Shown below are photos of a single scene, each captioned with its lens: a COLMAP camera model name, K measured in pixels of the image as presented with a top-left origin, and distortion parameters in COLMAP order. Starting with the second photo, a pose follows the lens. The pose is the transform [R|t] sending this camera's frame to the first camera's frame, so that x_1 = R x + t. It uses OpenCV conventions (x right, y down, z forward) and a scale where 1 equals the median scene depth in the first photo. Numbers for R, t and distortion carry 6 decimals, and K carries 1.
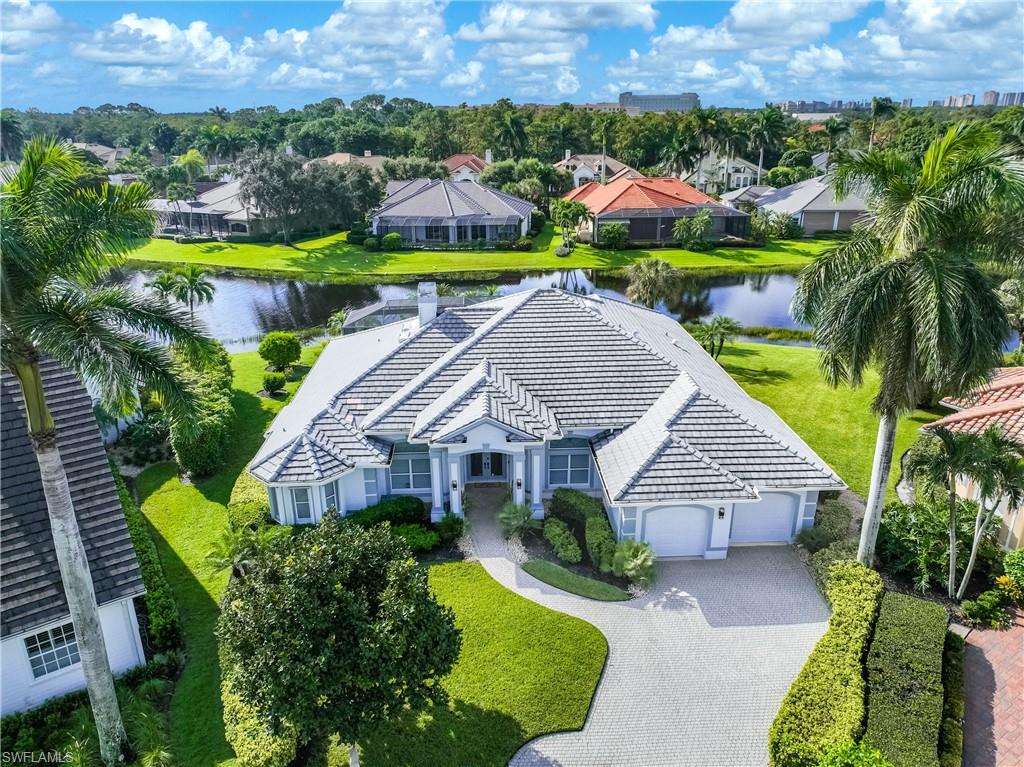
lens RADIAL K [[720.7, 0, 512.0], [0, 720.7, 383.5], [0, 0, 1]] dist [0.002991, 0.005595]
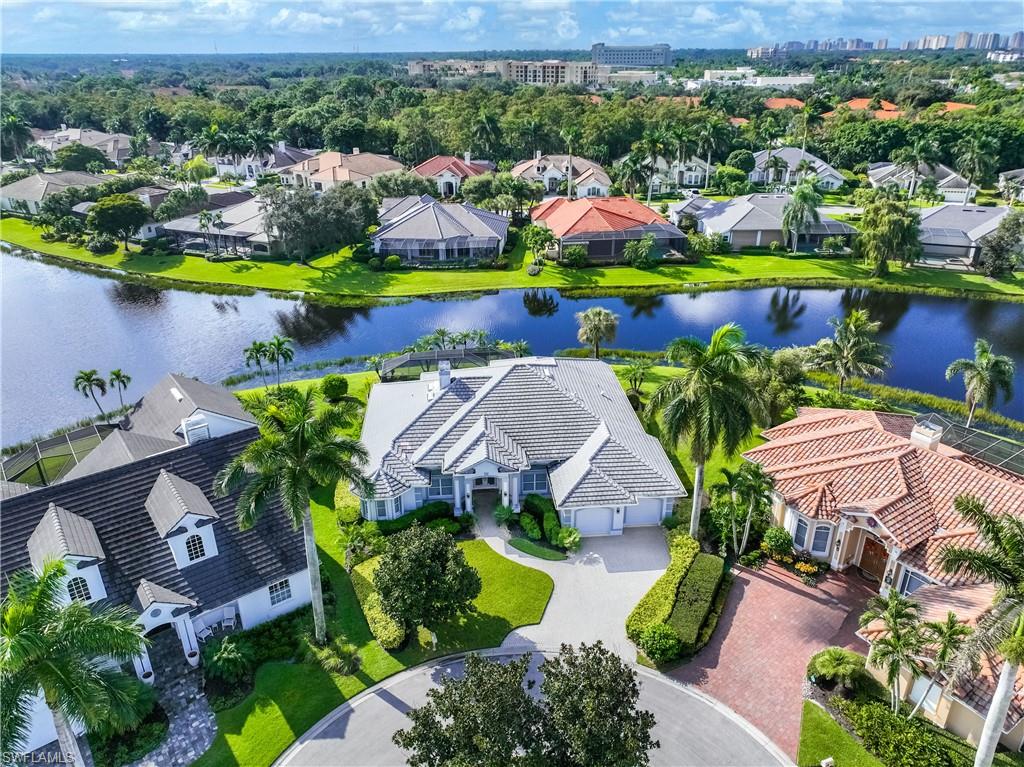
lens RADIAL K [[720.7, 0, 512.0], [0, 720.7, 383.5], [0, 0, 1]] dist [0.002991, 0.005595]
pose [[0.999365, -0.015679, 0.032002, -0.023960], [0.013307, 0.997241, 0.073024, -0.234328], [-0.033059, -0.072551, 0.996817, -0.657955]]
